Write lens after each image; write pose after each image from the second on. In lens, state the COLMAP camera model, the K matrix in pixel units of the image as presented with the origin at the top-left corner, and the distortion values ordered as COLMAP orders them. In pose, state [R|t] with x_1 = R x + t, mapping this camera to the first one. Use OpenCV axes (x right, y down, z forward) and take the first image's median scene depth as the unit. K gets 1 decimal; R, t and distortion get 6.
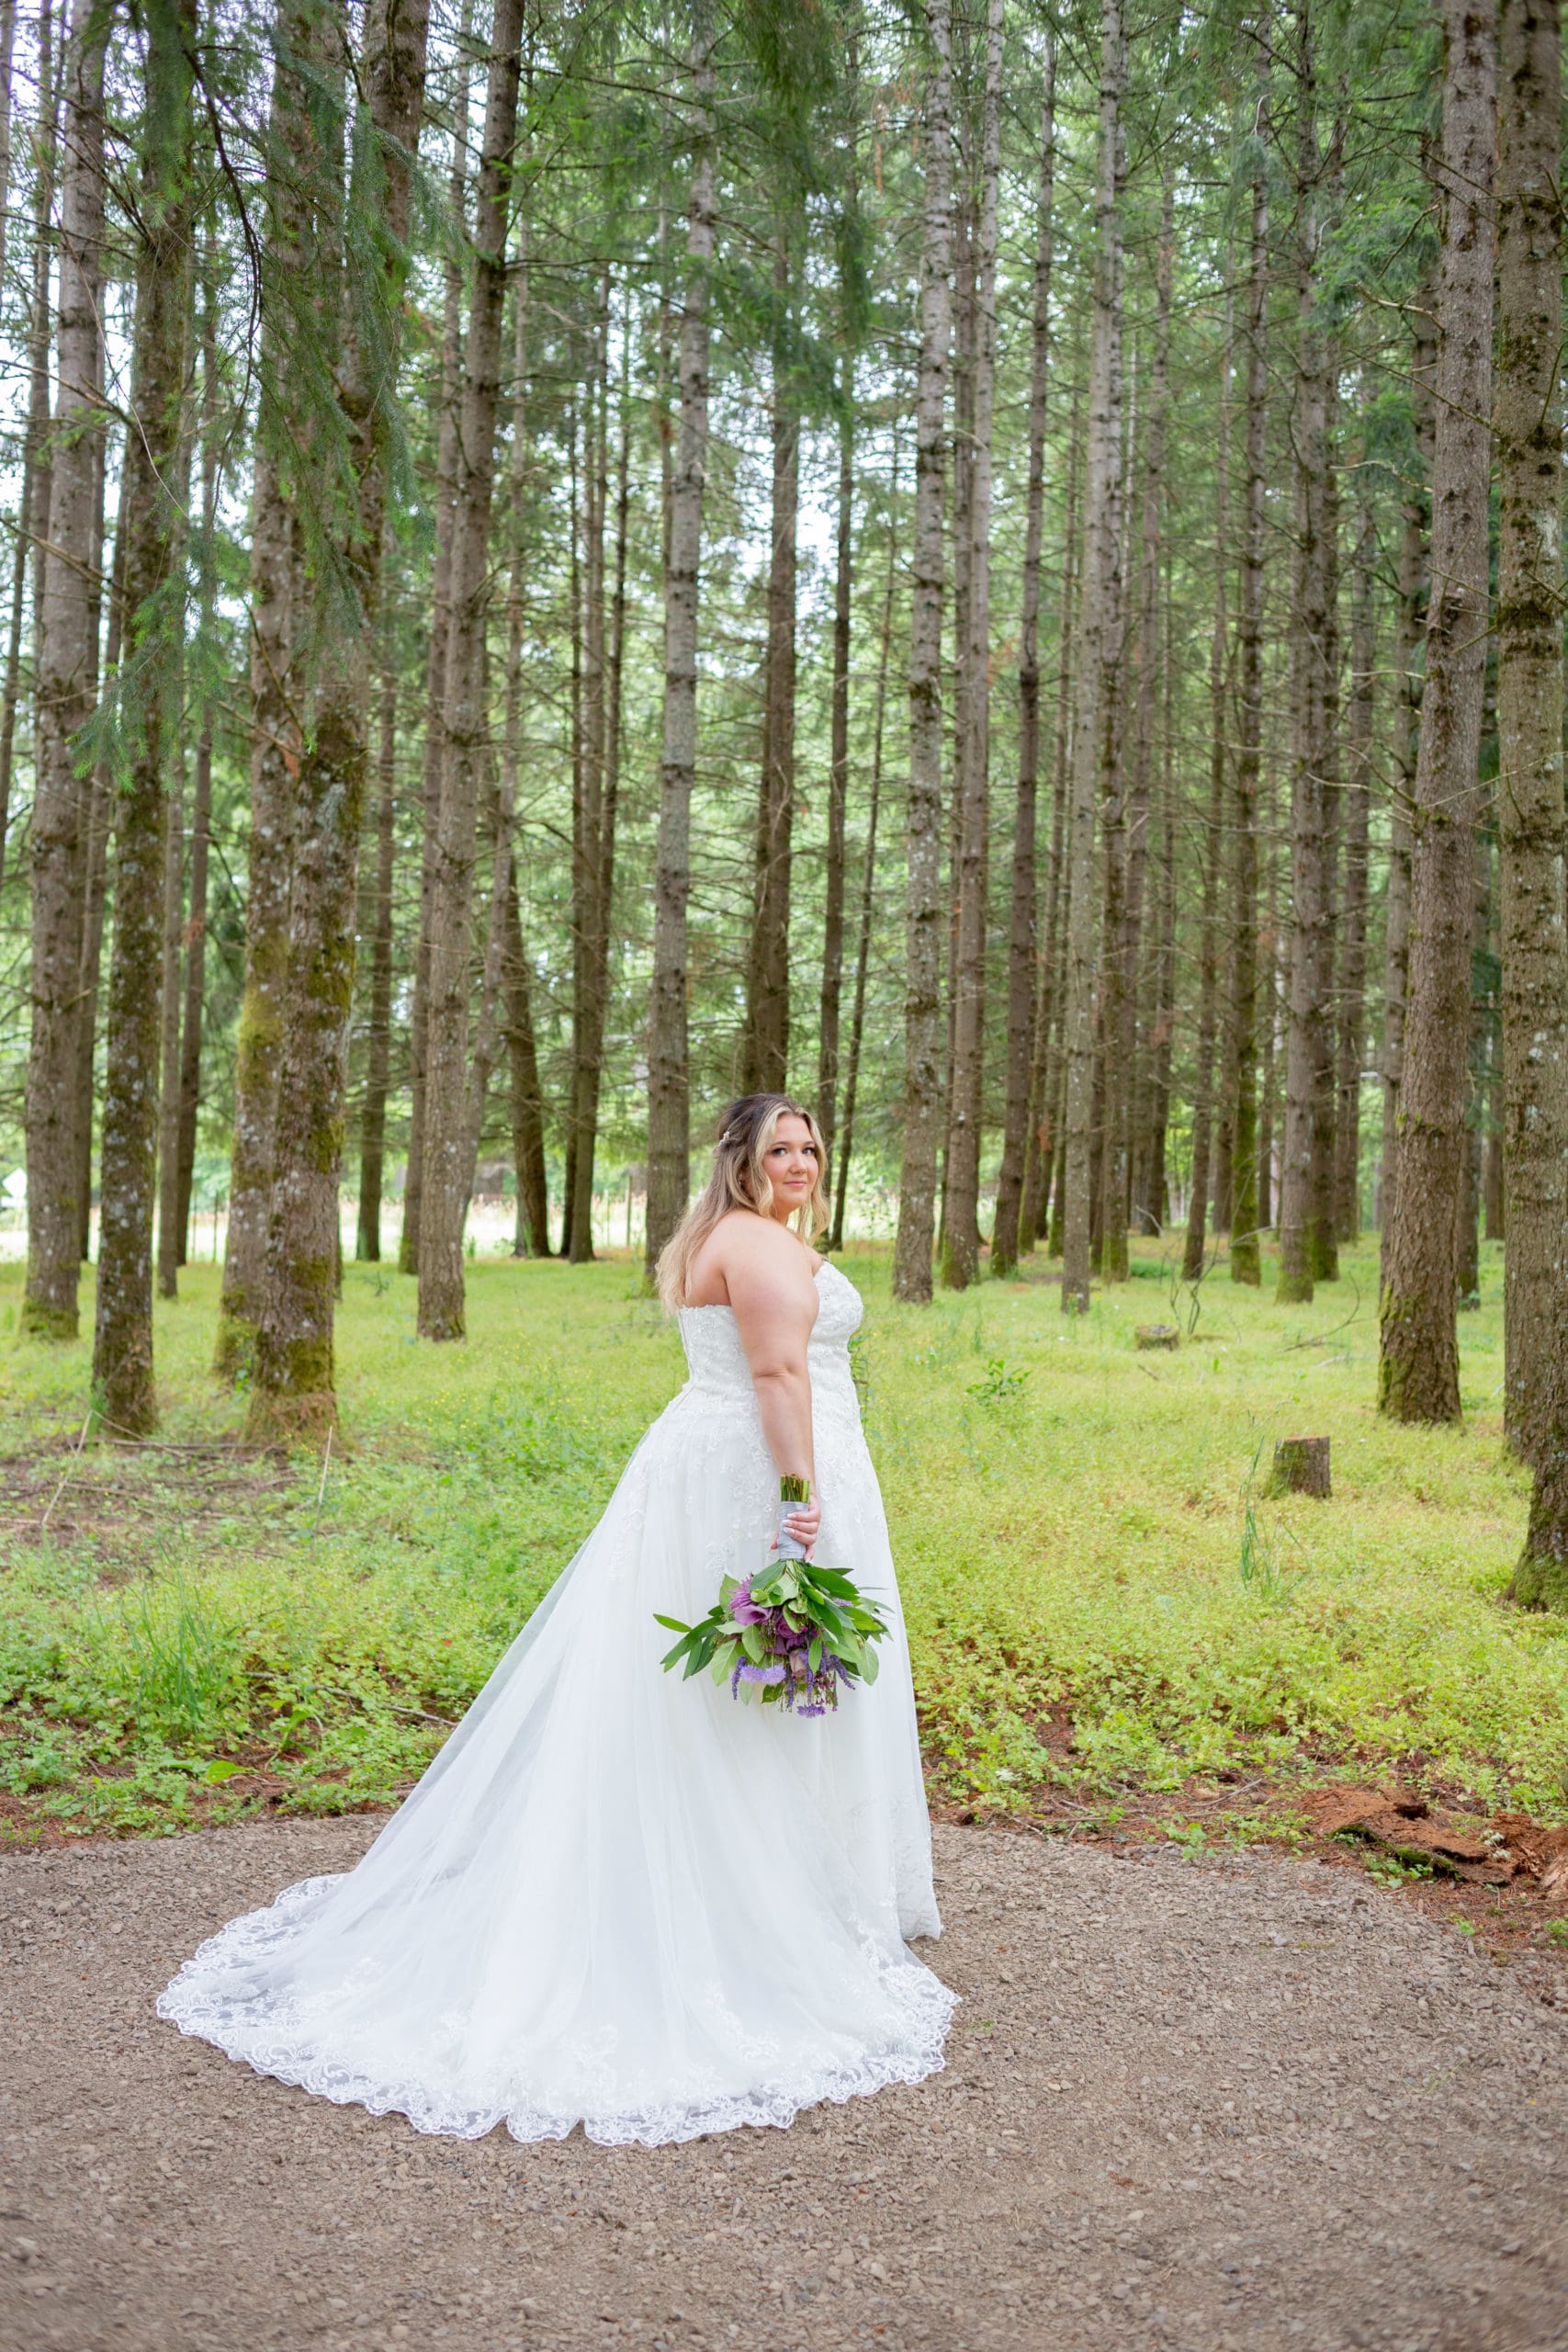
lens RADIAL K [[2406.1, 0, 772.5], [0, 2406.1, 1180.2], [0, 0, 1]] dist [-0.080614, 0.125194]
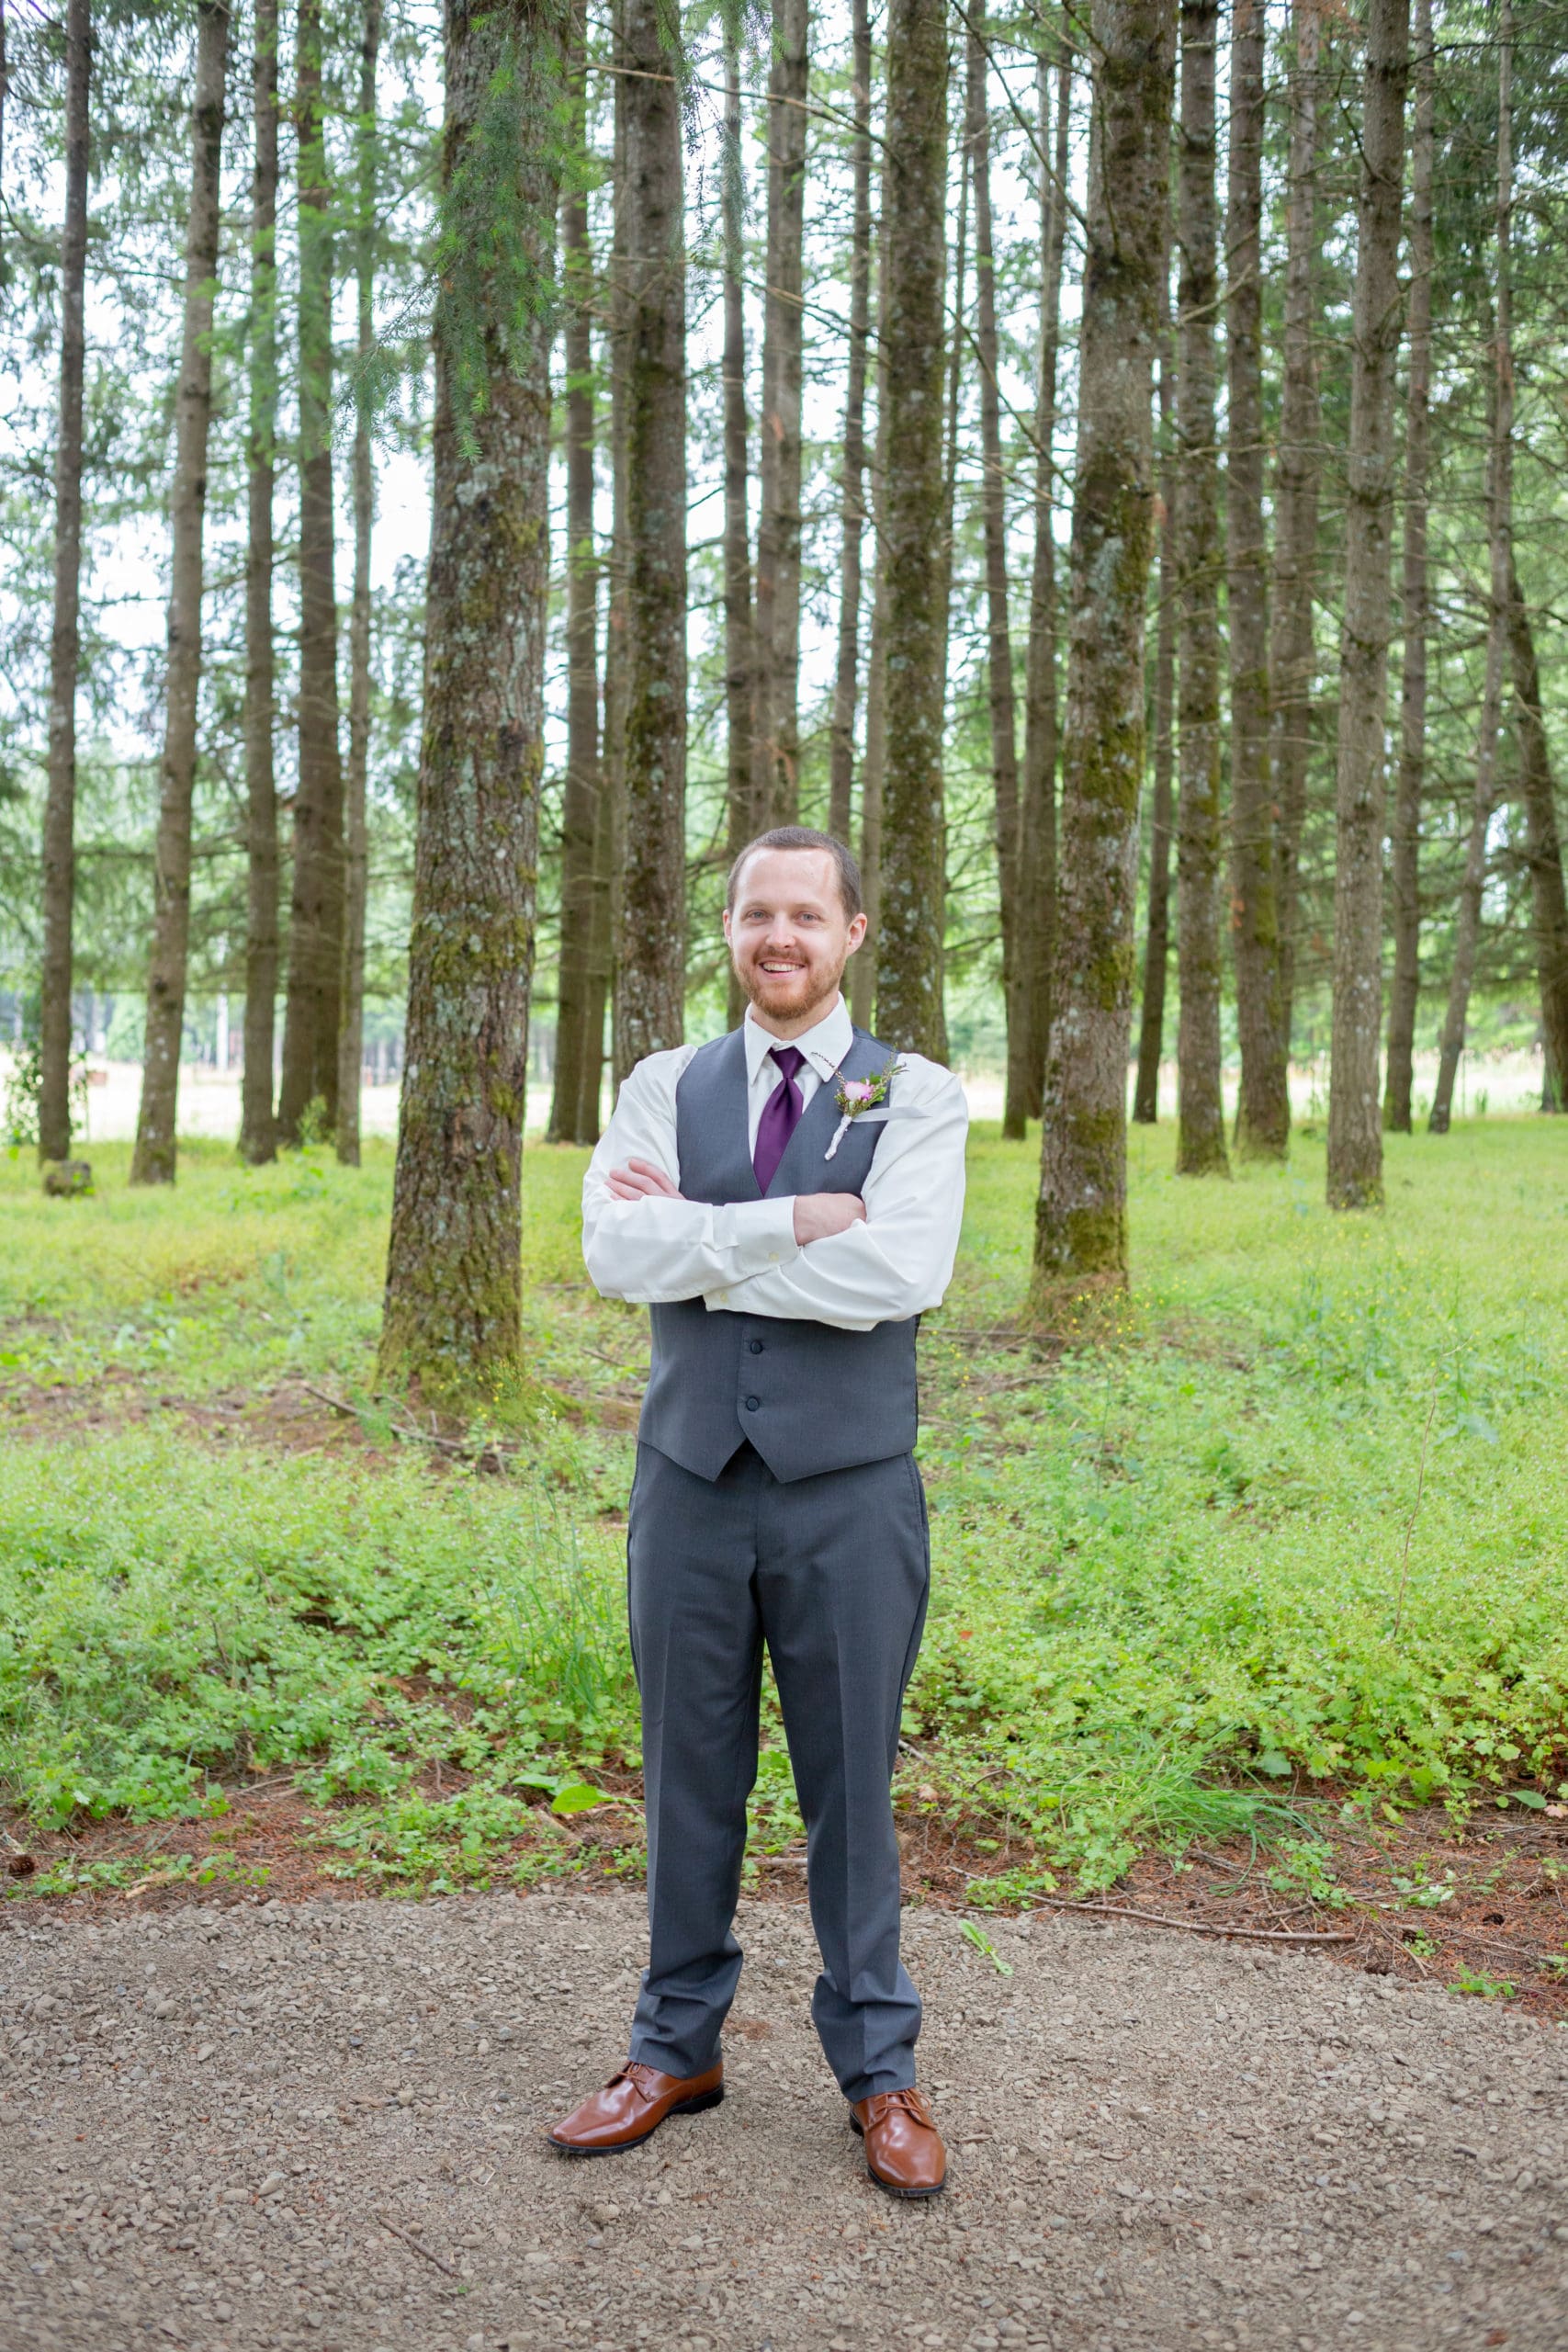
lens RADIAL K [[2435.8, 0, 784.0], [0, 2435.8, 1176.0], [0, 0, 1]] dist [-0.095473, 0.118014]
pose [[0.899354, 0.005633, -0.437184, 0.059365], [0.019357, 0.998423, 0.052686, 0.005757], [0.436792, -0.055846, 0.897827, 0.138534]]
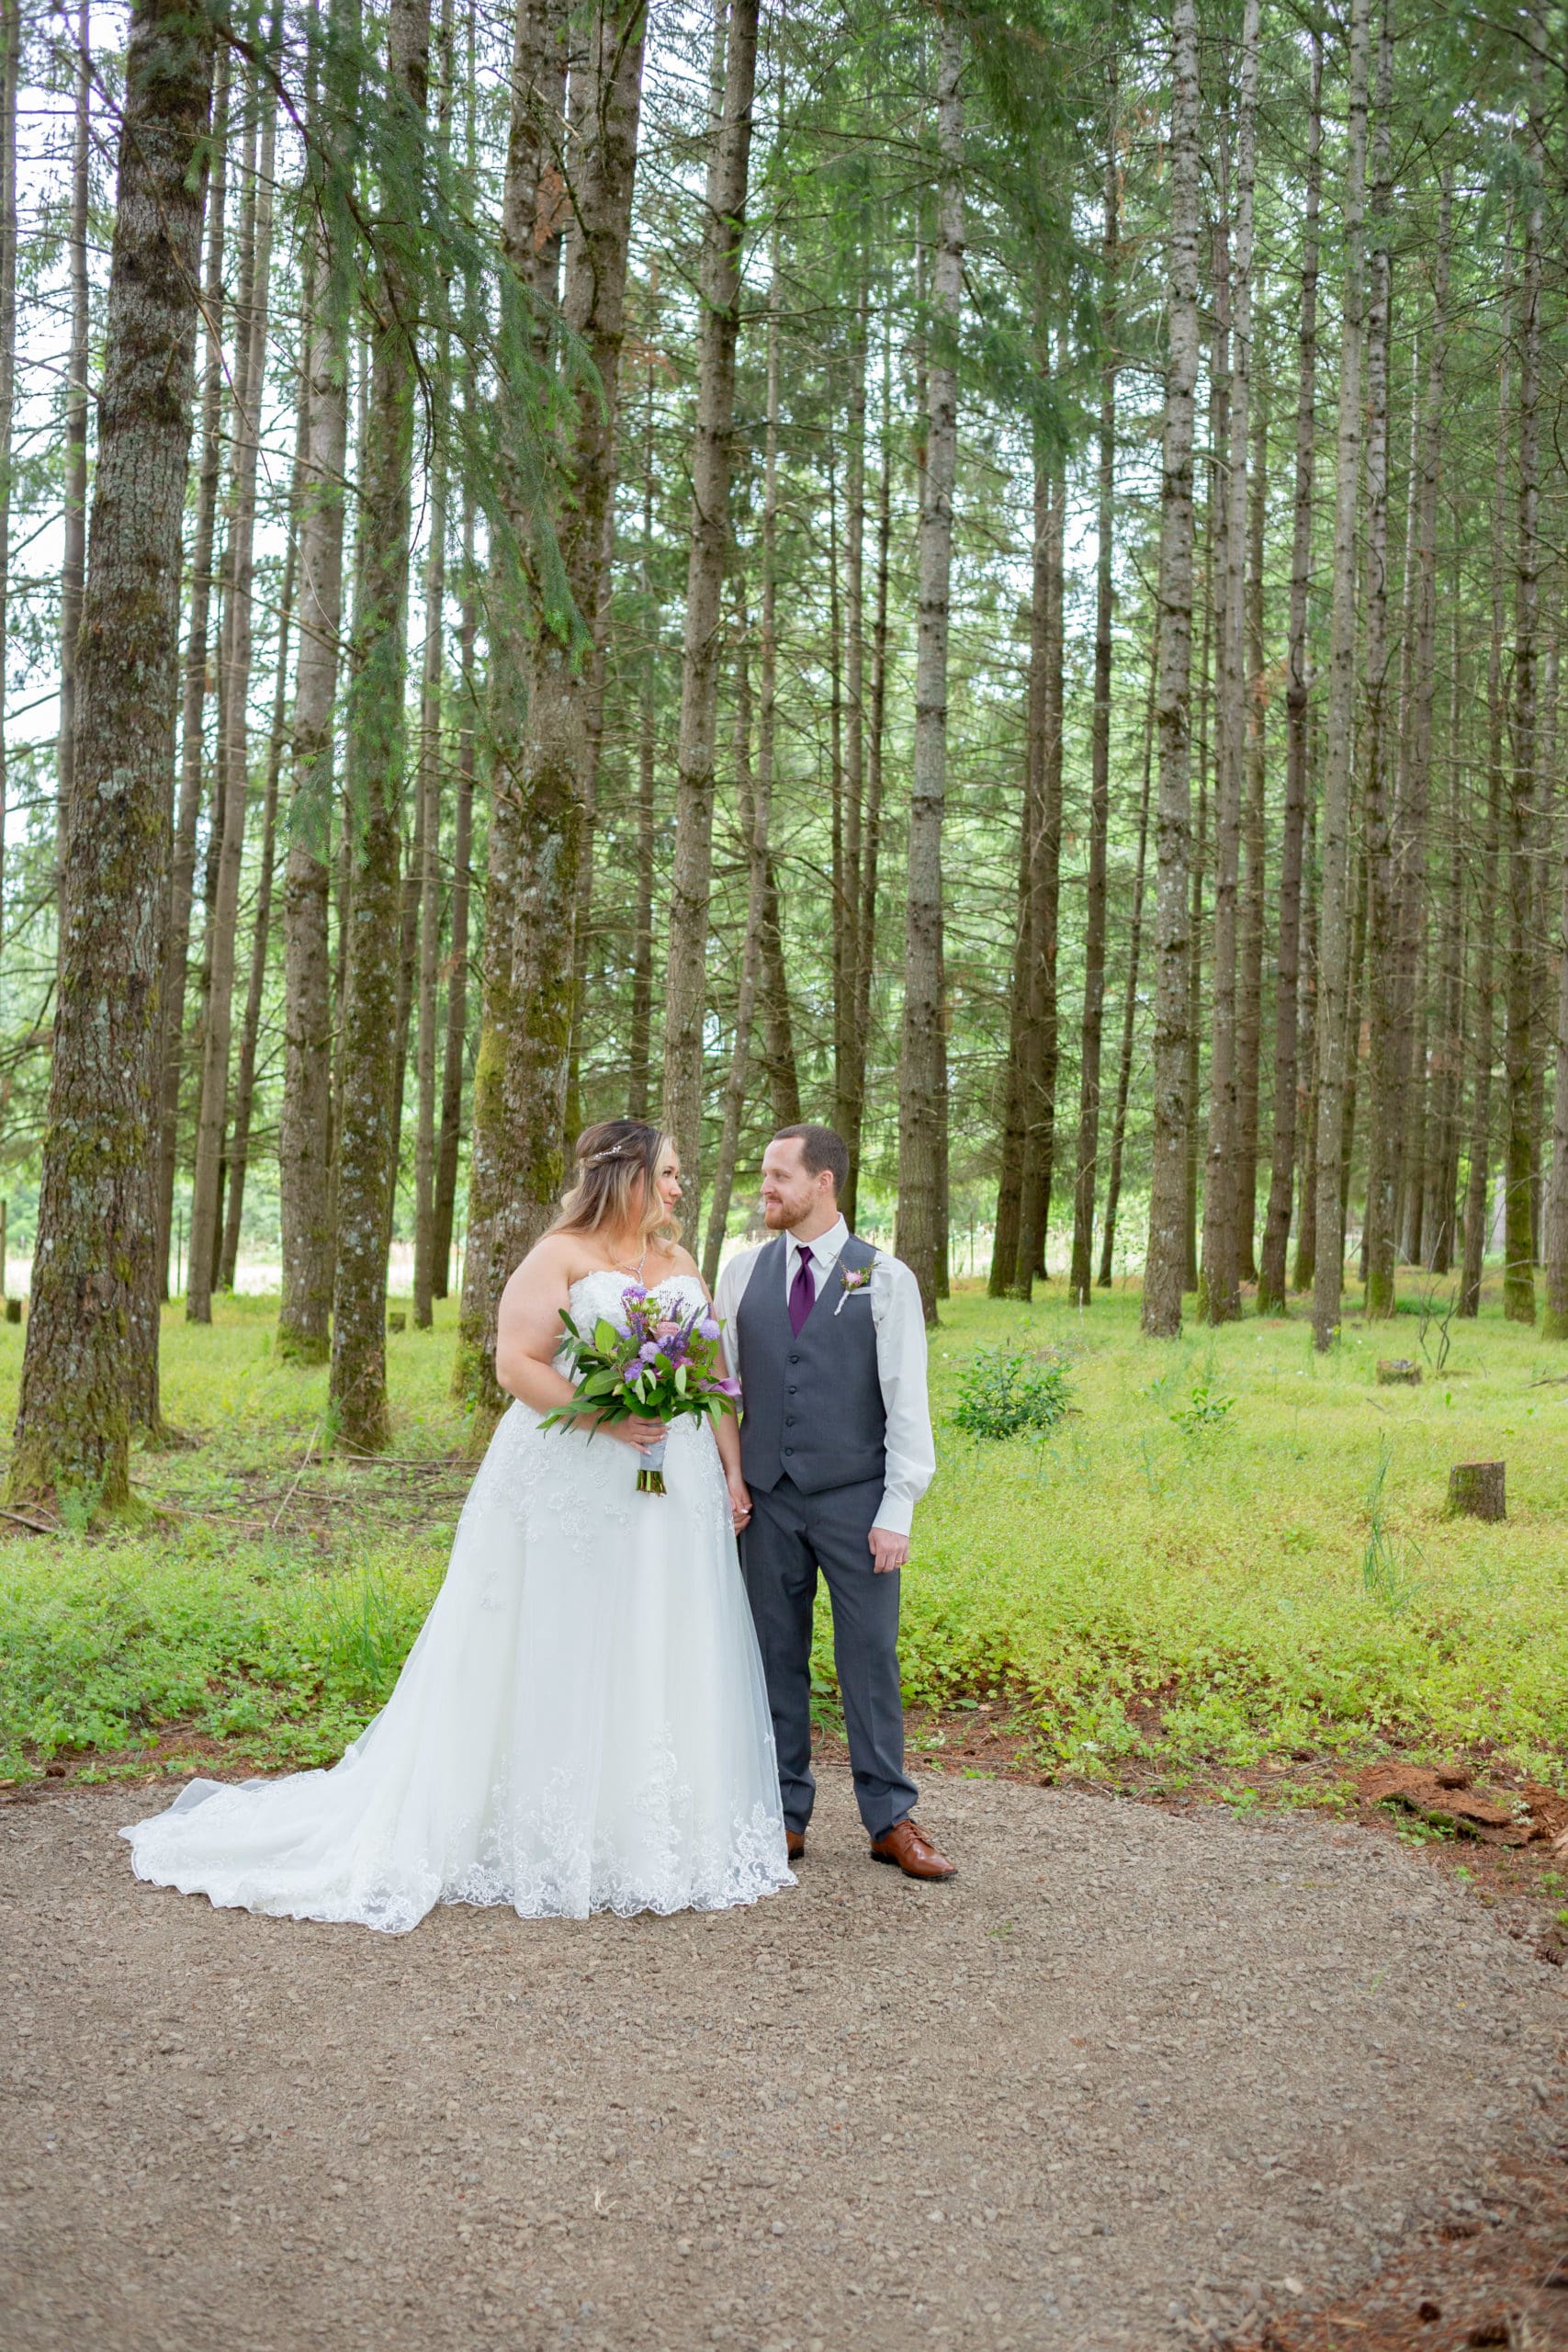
lens RADIAL K [[2522.5, 0, 780.7], [0, 2522.5, 1214.1], [0, 0, 1]] dist [-0.071390, 0.083714]
pose [[0.992699, 0.000510, -0.120618, 0.036824], [-0.000662, 0.999999, -0.001220, 0.002088], [0.120617, 0.001291, 0.992698, -0.063278]]
